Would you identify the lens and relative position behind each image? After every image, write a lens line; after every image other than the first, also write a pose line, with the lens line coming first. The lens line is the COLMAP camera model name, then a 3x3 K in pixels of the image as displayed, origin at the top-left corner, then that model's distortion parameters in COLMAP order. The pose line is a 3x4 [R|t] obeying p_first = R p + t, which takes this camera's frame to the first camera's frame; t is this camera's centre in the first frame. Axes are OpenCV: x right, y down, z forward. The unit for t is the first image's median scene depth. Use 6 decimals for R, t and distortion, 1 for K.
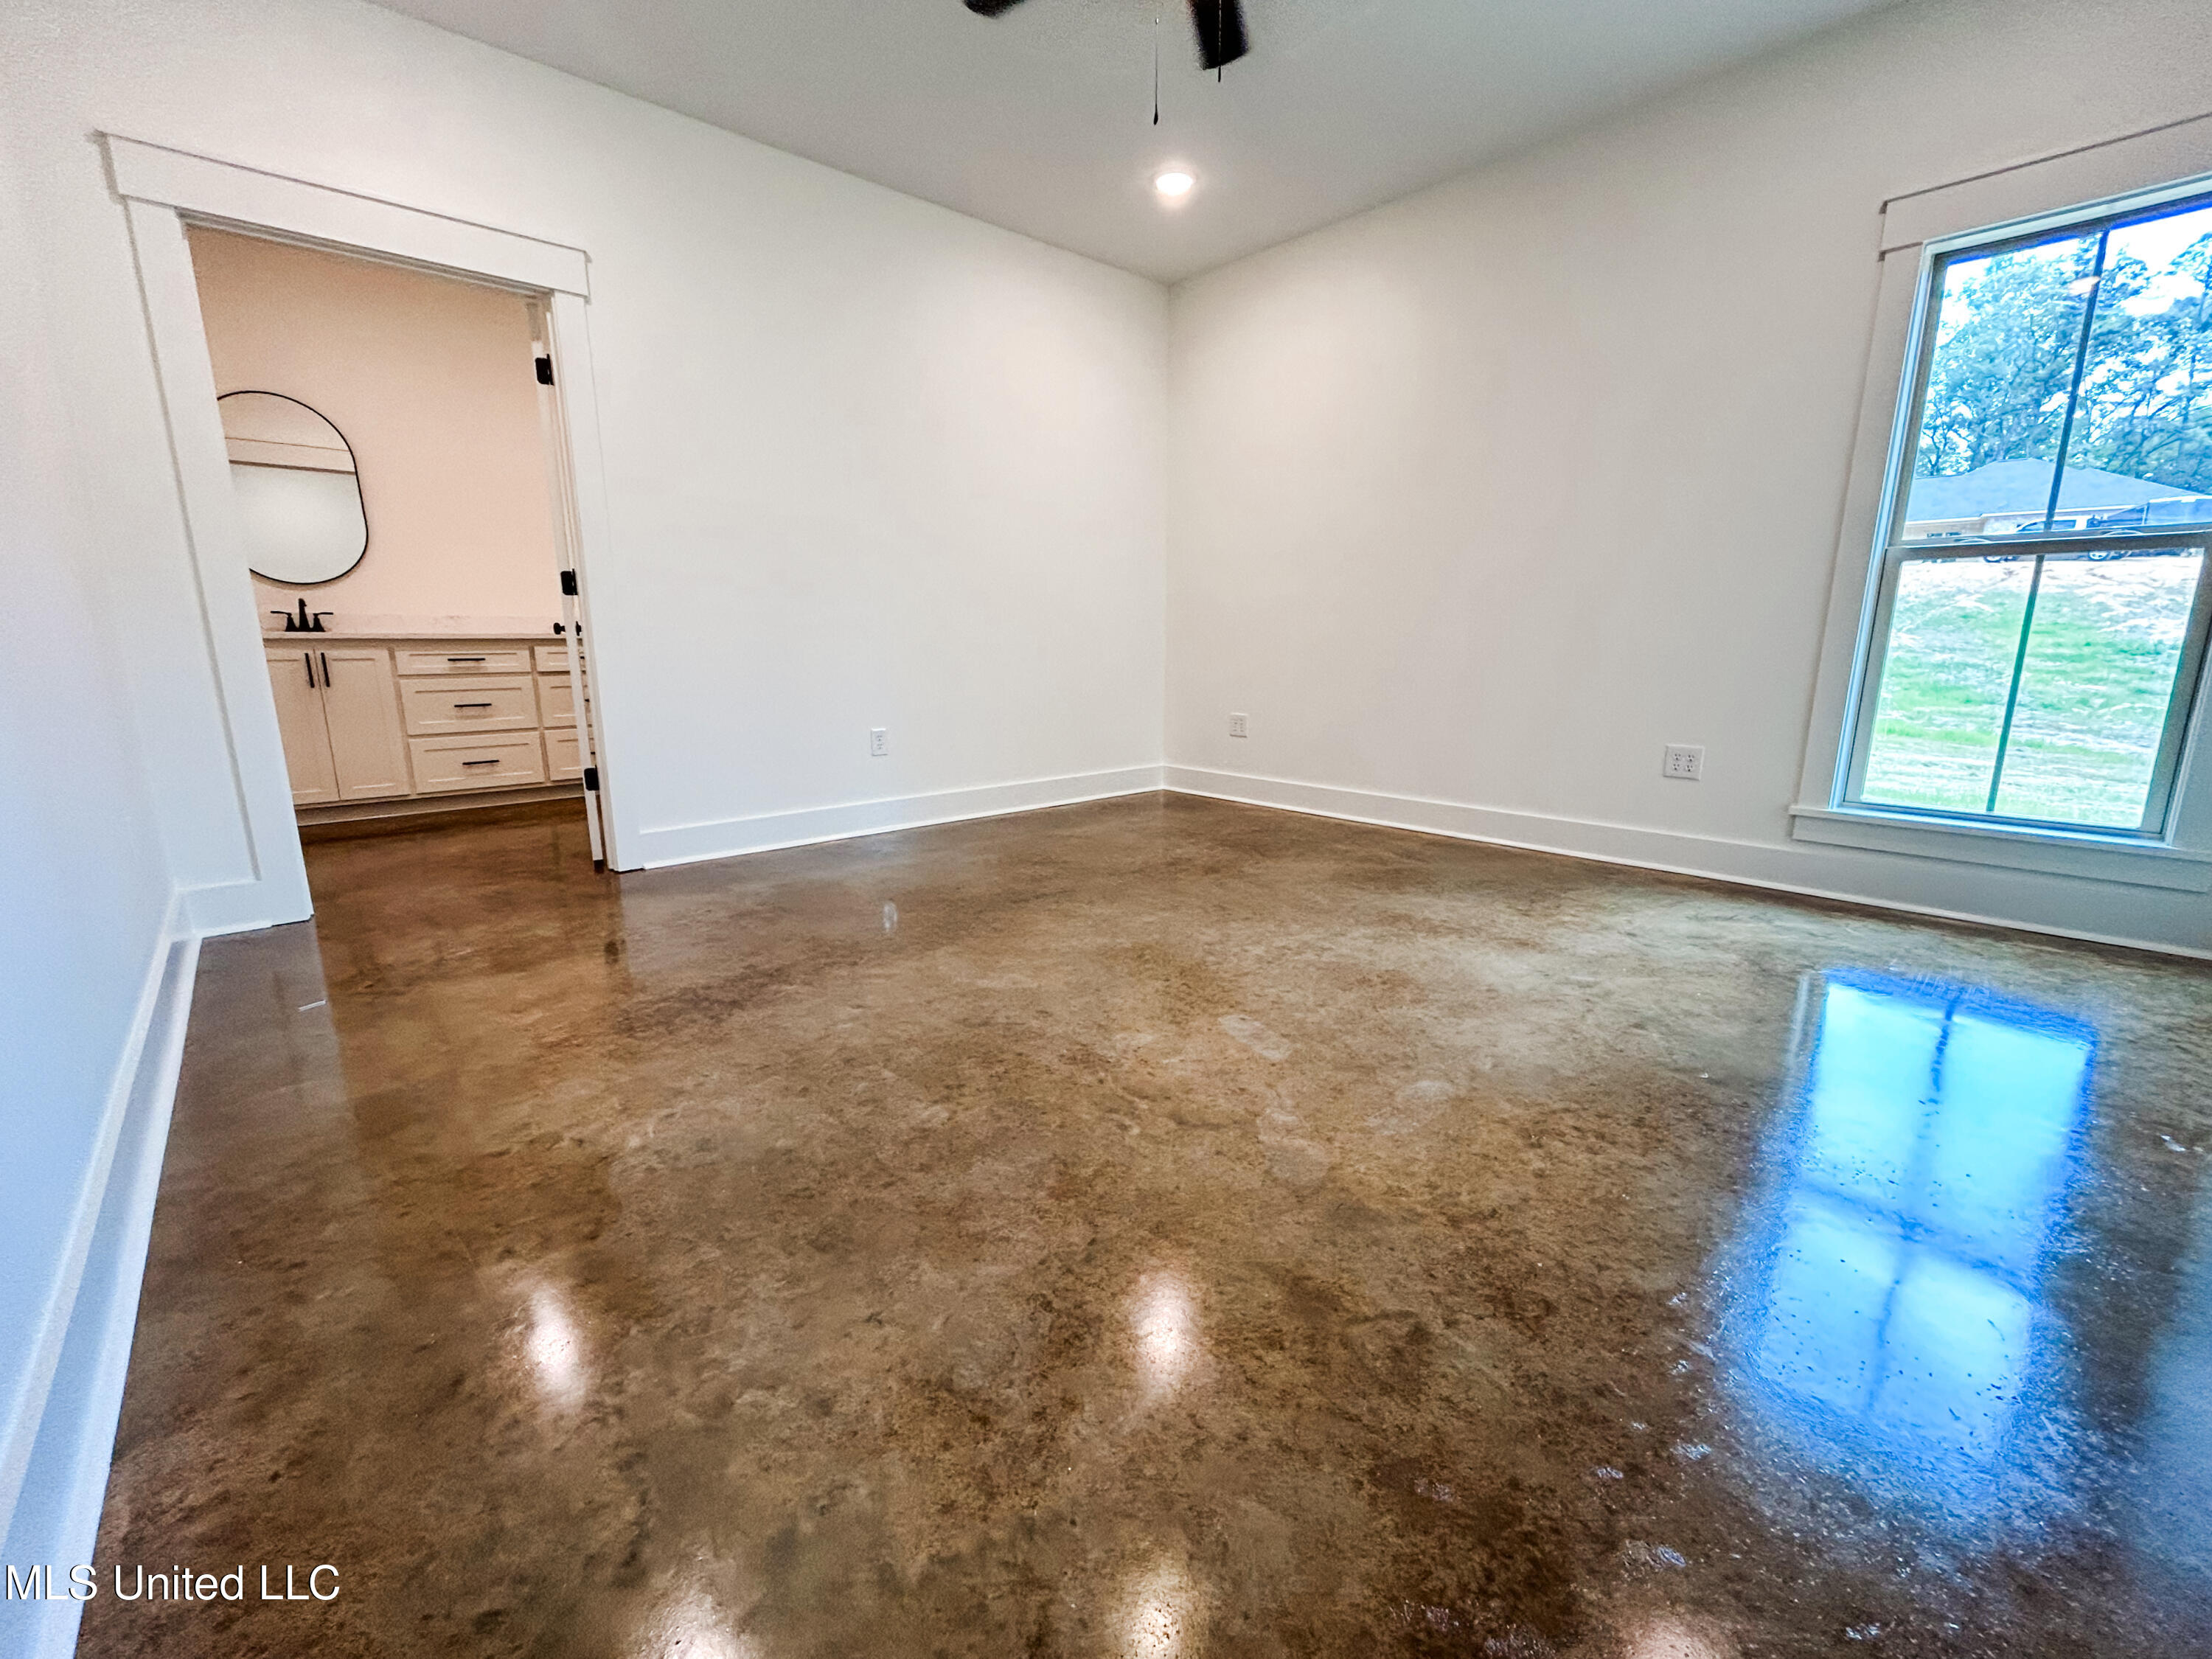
lens RADIAL K [[925.8, 0, 1106.0], [0, 925.8, 829.5], [0, 0, 1]] dist [0.000431, -0.000017]
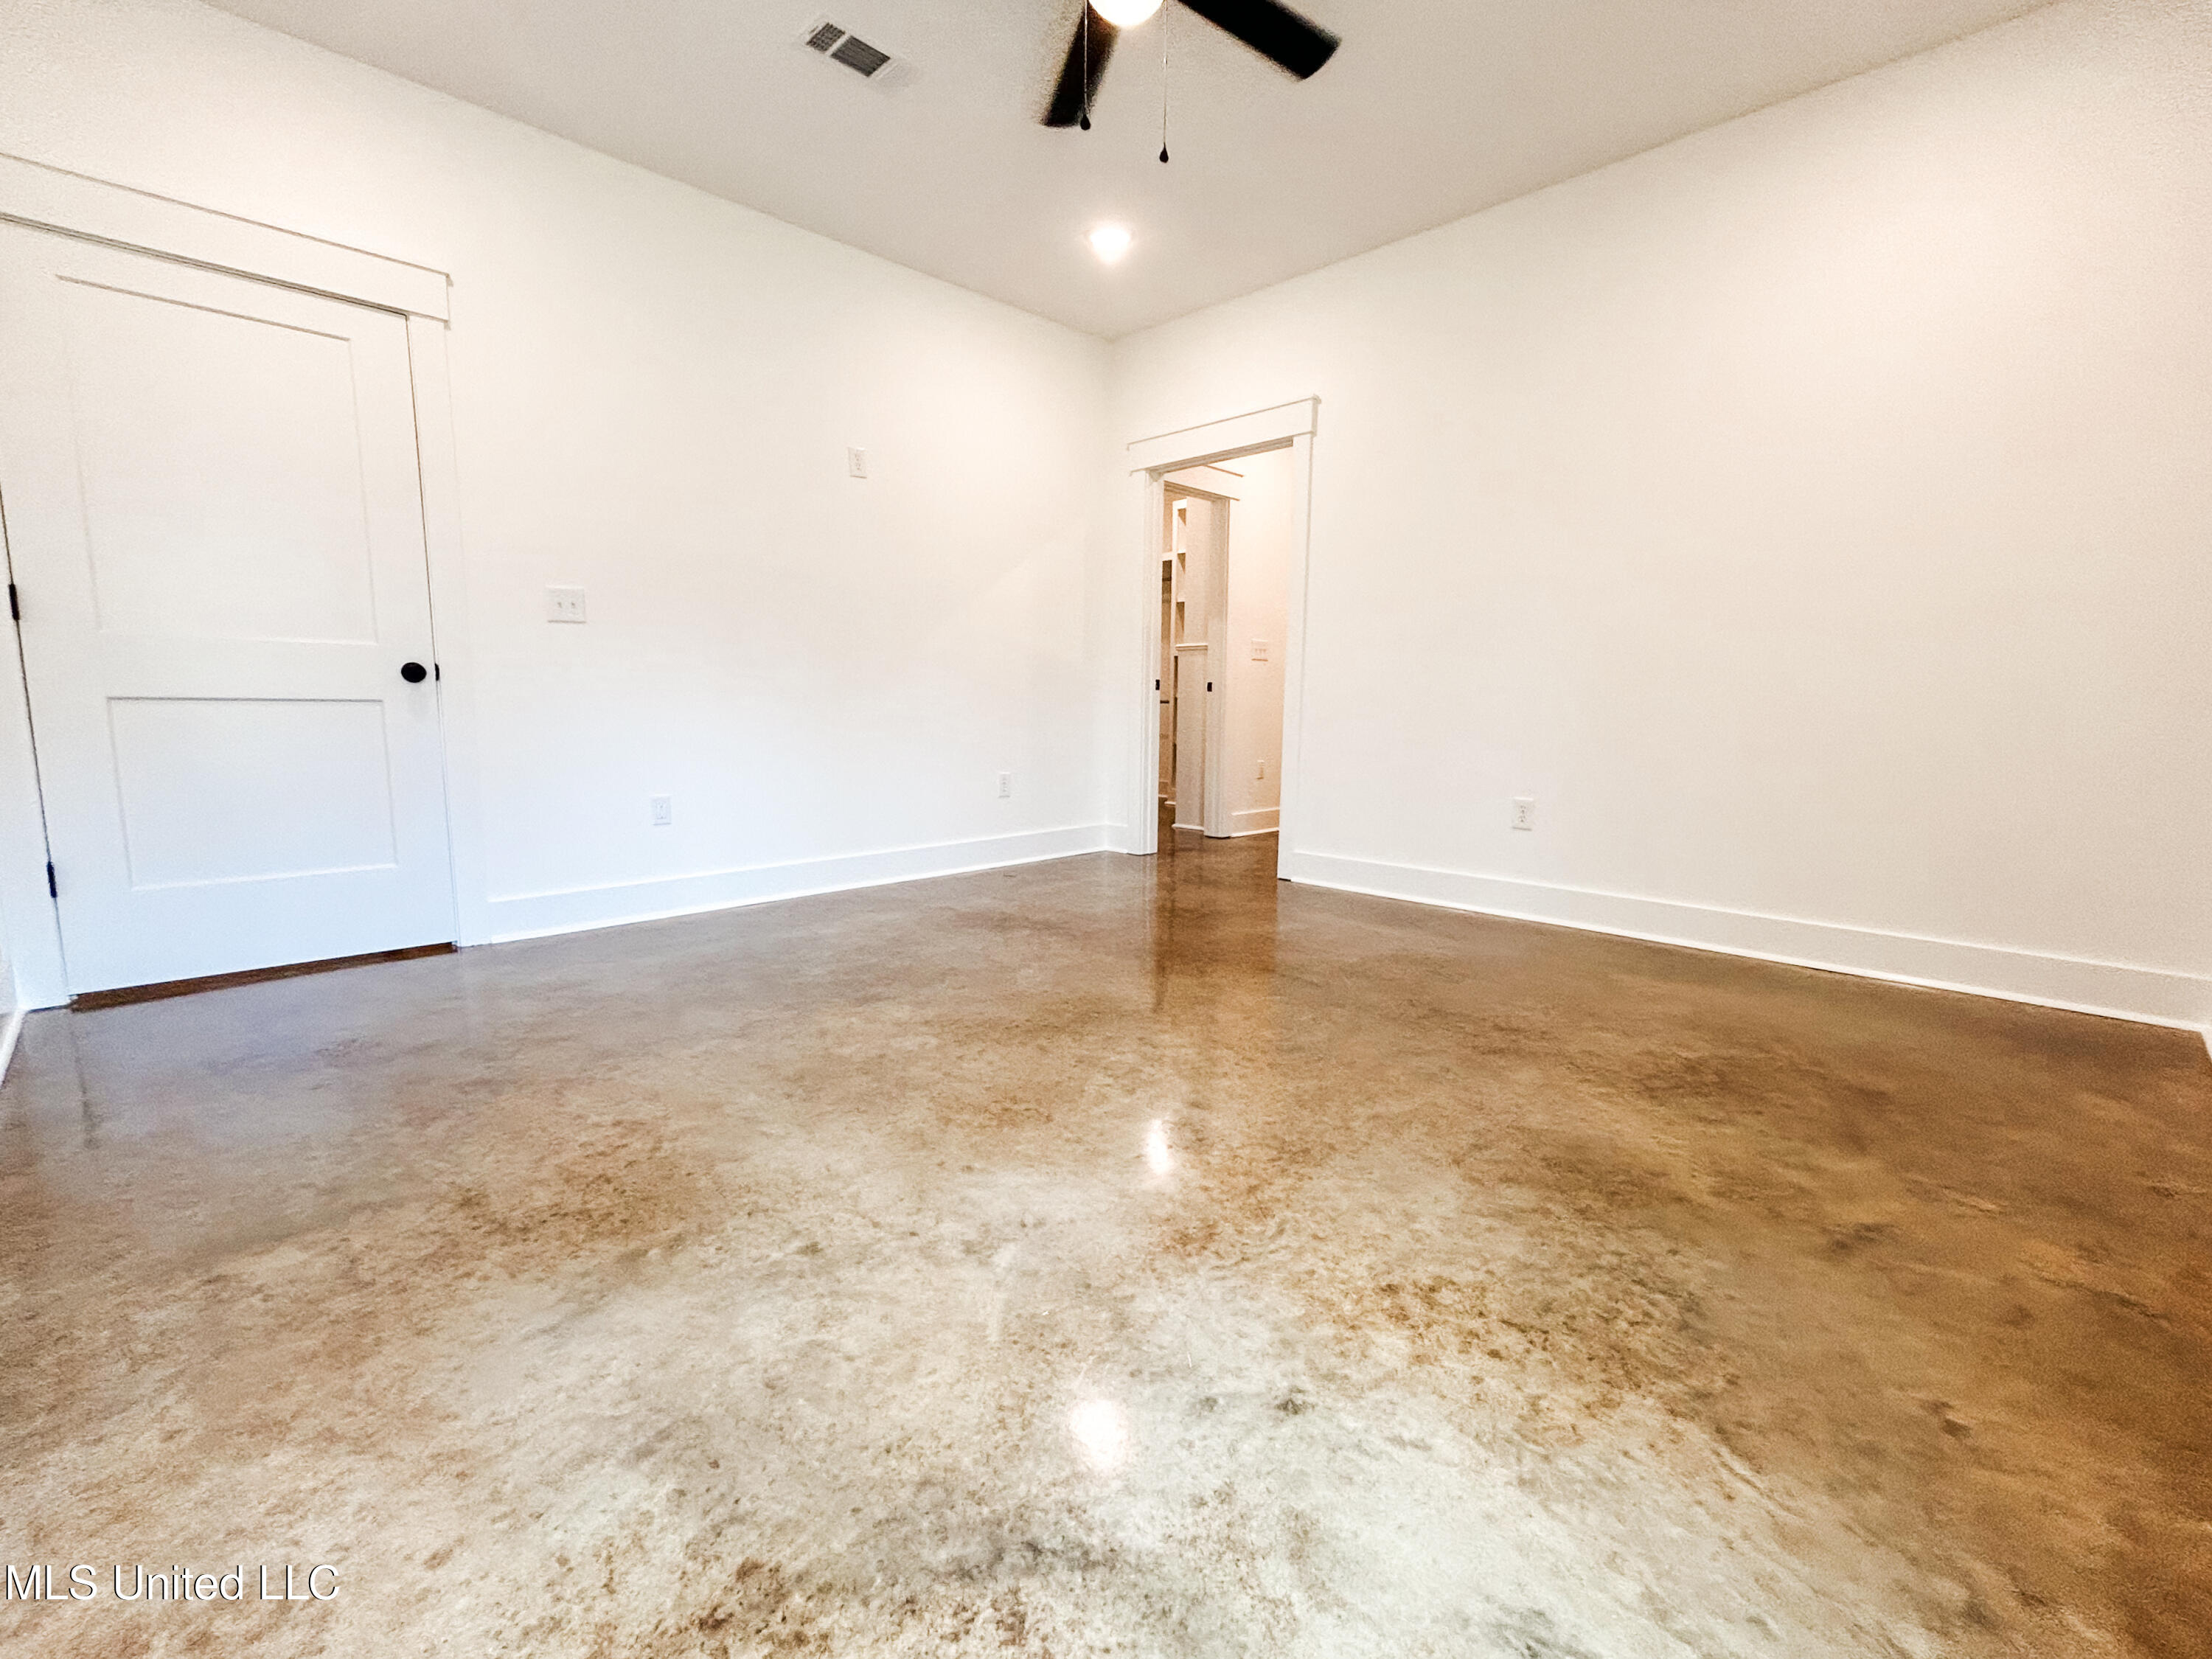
lens RADIAL K [[925.8, 0, 1106.0], [0, 925.8, 829.5], [0, 0, 1]] dist [0.000431, -0.000017]
pose [[0.057821, 0.141054, -0.988312, 1.034685], [-0.209513, 0.969637, 0.126131, -0.188911], [0.976095, 0.199772, 0.085618, 0.923772]]
